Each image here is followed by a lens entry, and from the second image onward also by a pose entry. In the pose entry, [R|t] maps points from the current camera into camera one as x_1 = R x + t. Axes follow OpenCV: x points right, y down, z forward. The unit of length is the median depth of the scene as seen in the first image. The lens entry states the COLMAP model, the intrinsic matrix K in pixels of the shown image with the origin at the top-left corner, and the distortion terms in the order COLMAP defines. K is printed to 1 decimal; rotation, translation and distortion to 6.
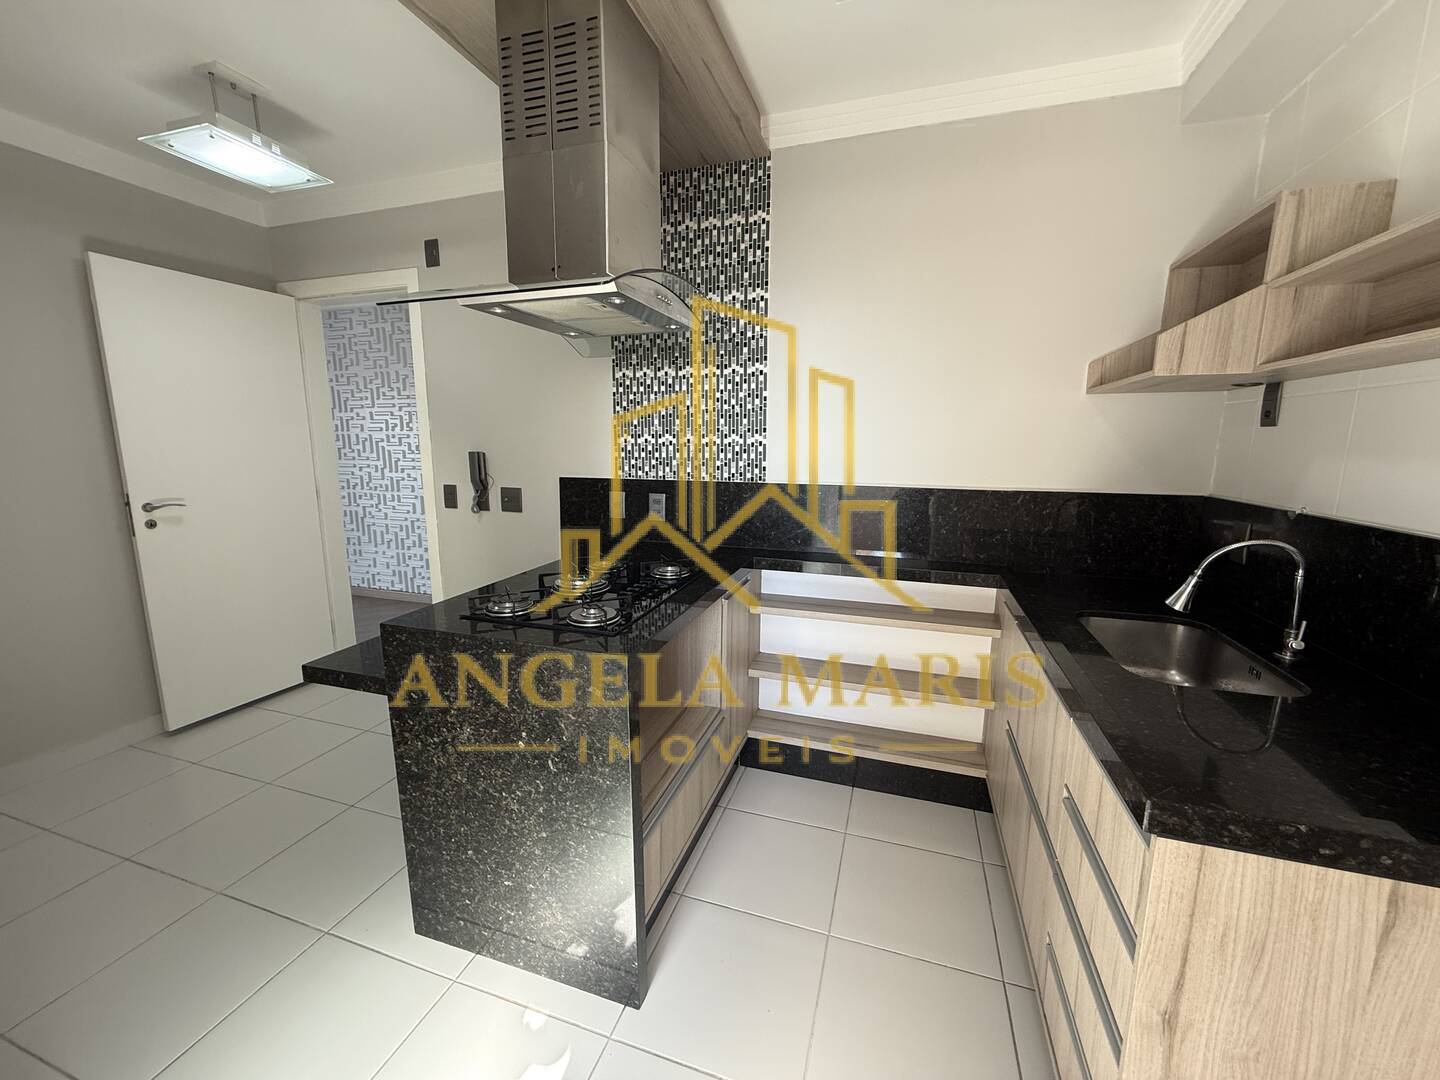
lens RADIAL K [[573.3, 0, 716.9], [0, 573.3, 538.6], [0, 0, 1]] dist [0.002404, -0.000588]
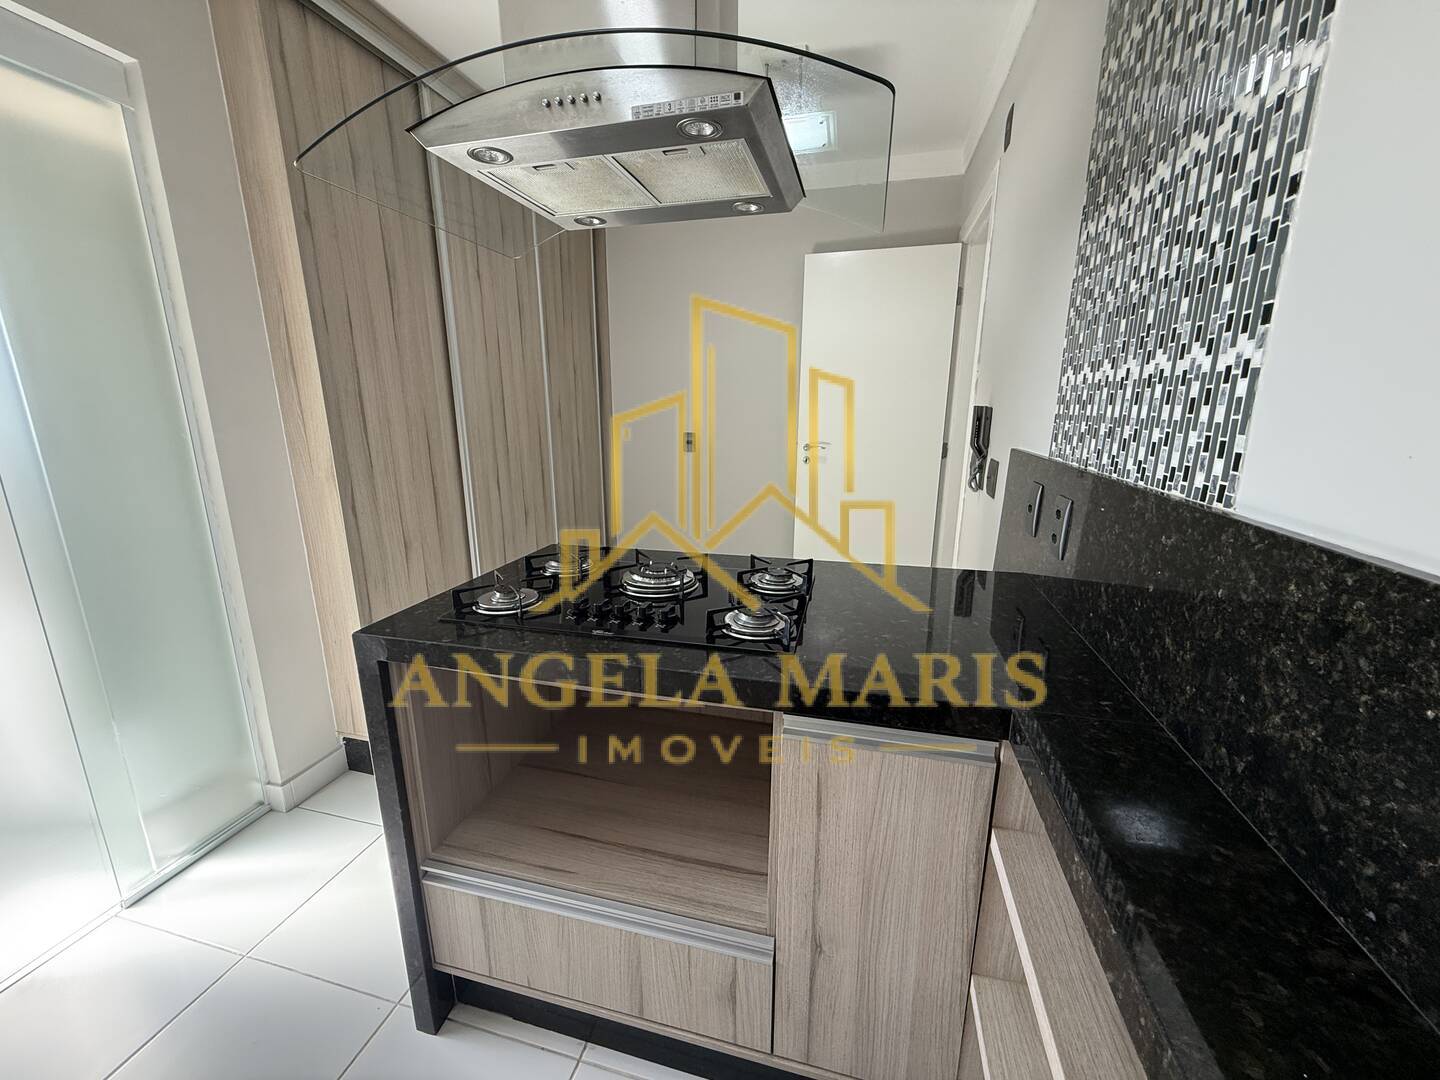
lens RADIAL K [[573.3, 0, 720.9], [0, 573.3, 538.8], [0, 0, 1]] dist [0.002404, -0.000588]
pose [[0.071692, 0.226661, -0.971331, 0.361392], [-0.171266, 0.962171, 0.211883, -0.108259], [0.982613, 0.151166, 0.107800, 0.776767]]
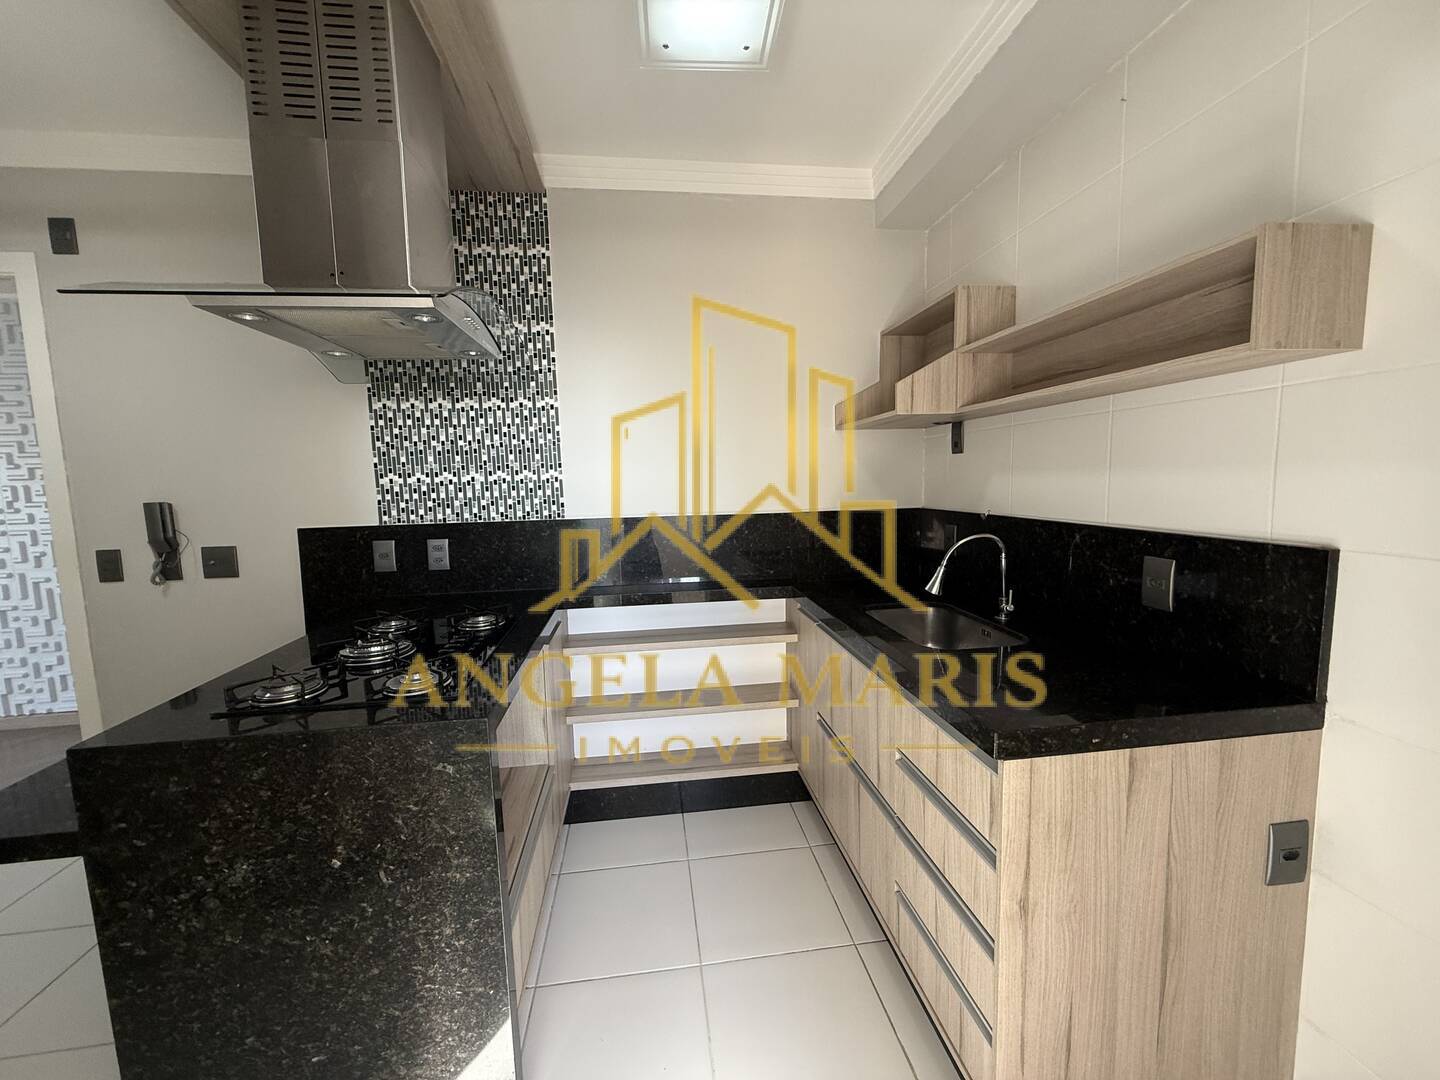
lens RADIAL K [[573.3, 0, 717.1], [0, 573.3, 538.4], [0, 0, 1]] dist [0.002404, -0.000588]
pose [[0.900004, -0.072906, 0.429742, -0.108026], [0.103002, 0.993563, -0.047157, 0.006898], [-0.423538, 0.086706, 0.901719, 0.024523]]
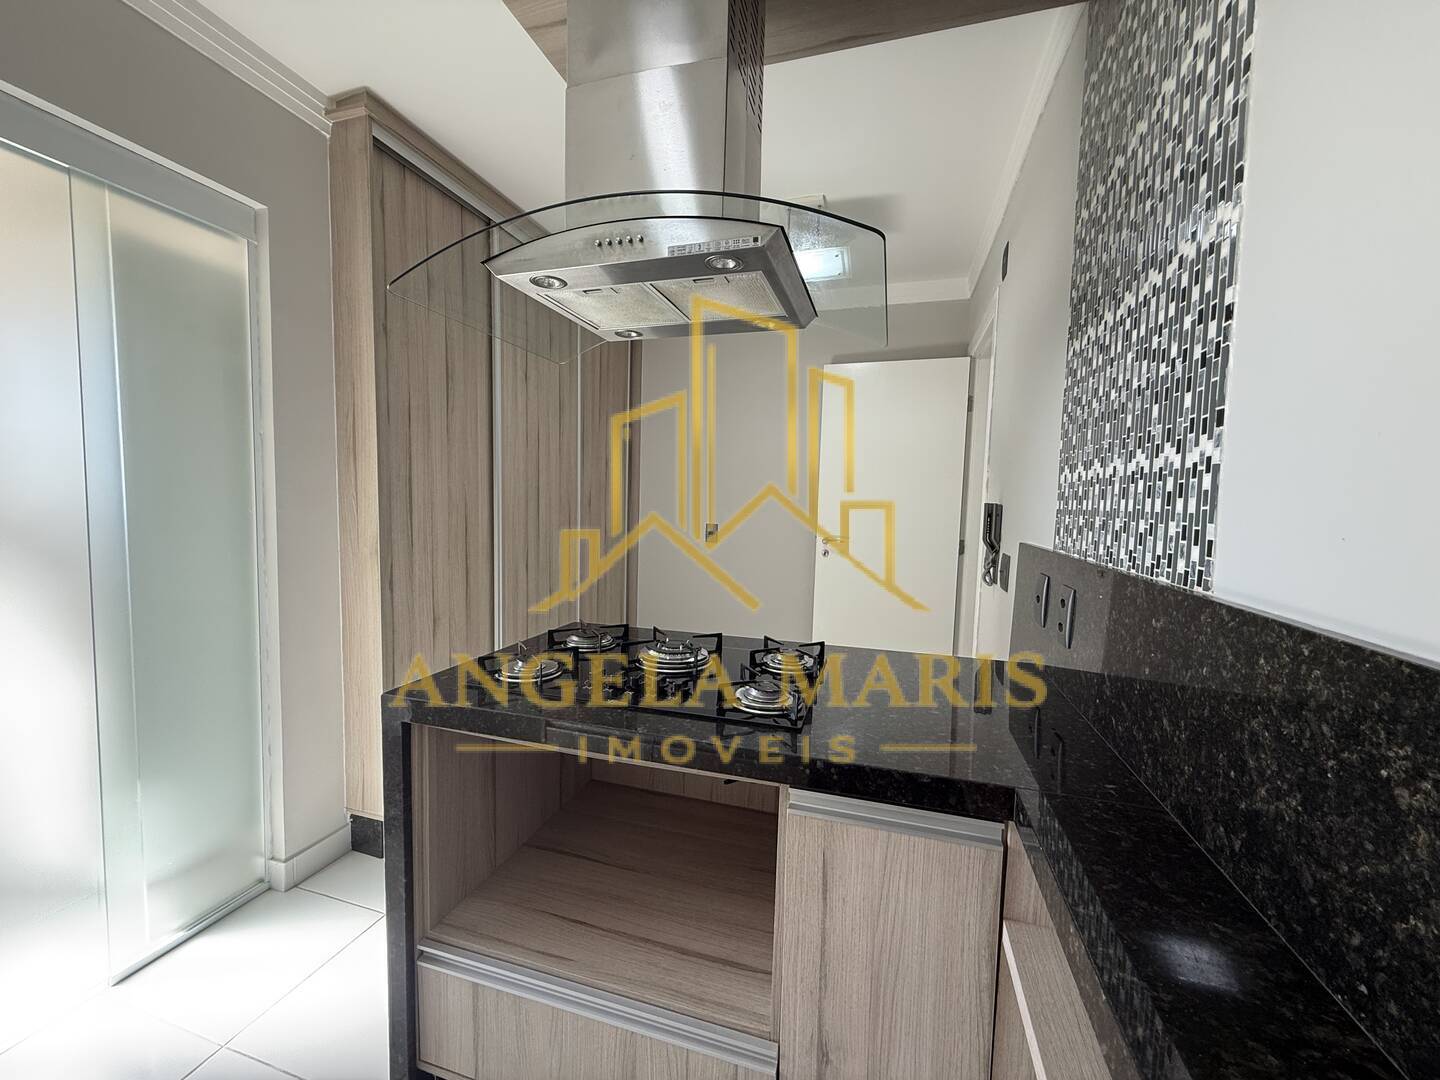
lens RADIAL K [[573.3, 0, 721.0], [0, 573.3, 539.1], [0, 0, 1]] dist [0.002404, -0.000588]
pose [[0.029574, 0.066205, -0.997368, 0.393758], [-0.194713, 0.979071, 0.059217, -0.100298], [0.980414, 0.192449, 0.041846, 0.782945]]
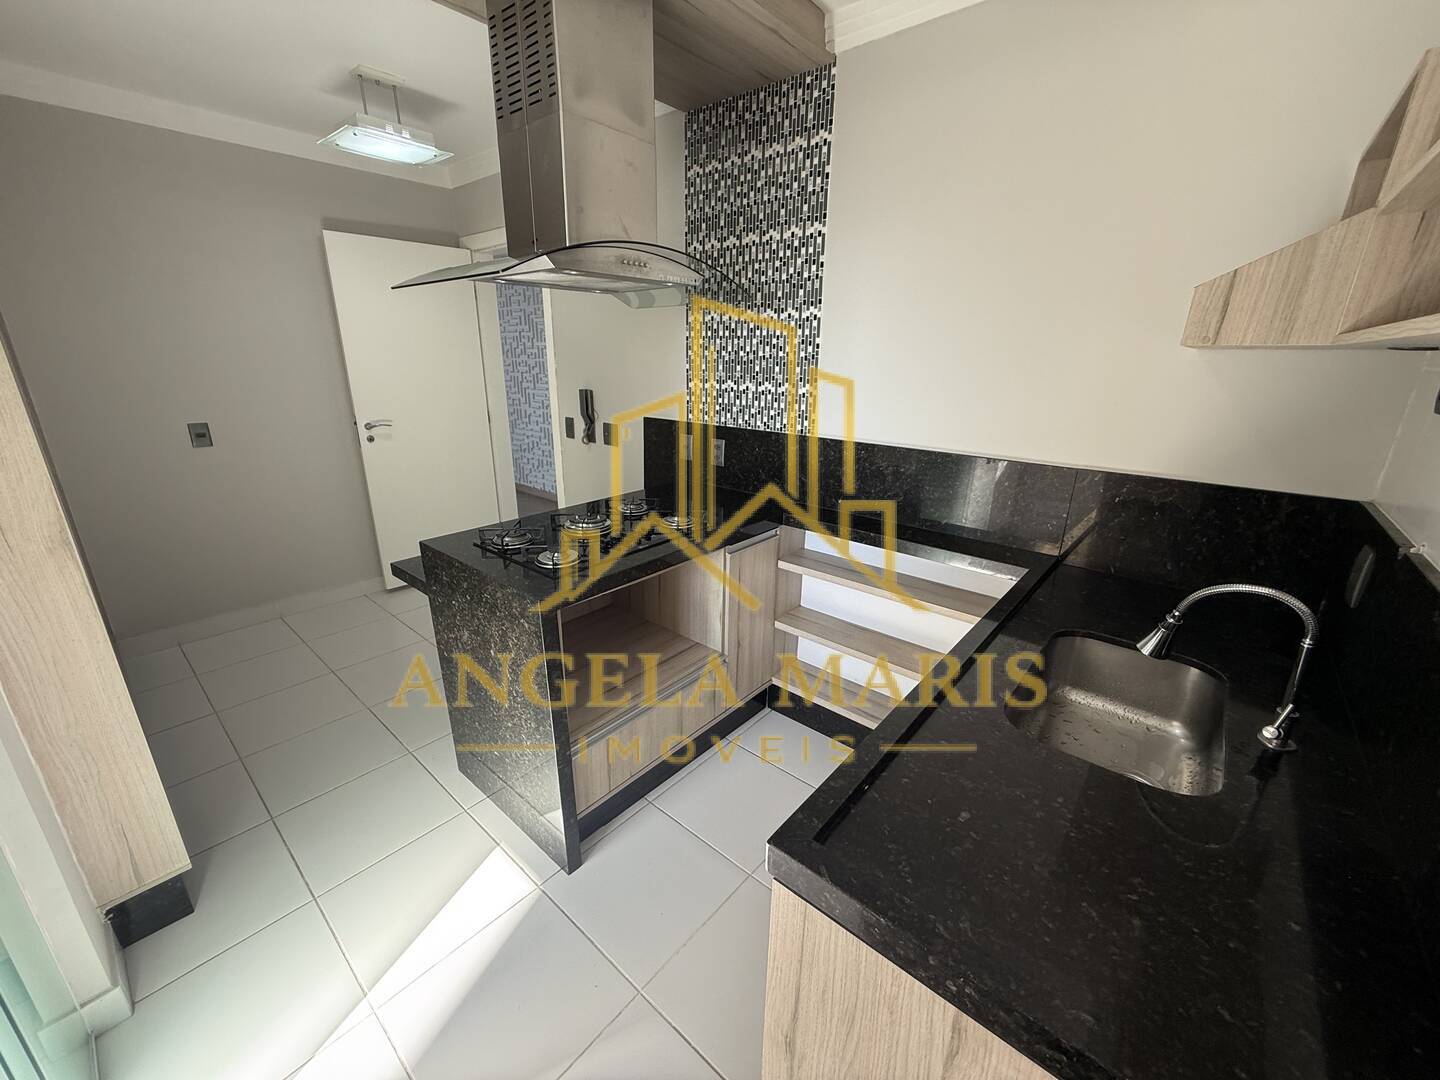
lens RADIAL K [[573.3, 0, 716.8], [0, 573.3, 538.2], [0, 0, 1]] dist [0.002404, -0.000588]
pose [[0.924034, 0.123956, -0.361658, 0.322122], [-0.071597, 0.985349, 0.154793, -0.070172], [0.375547, -0.117140, 0.919371, 0.039544]]
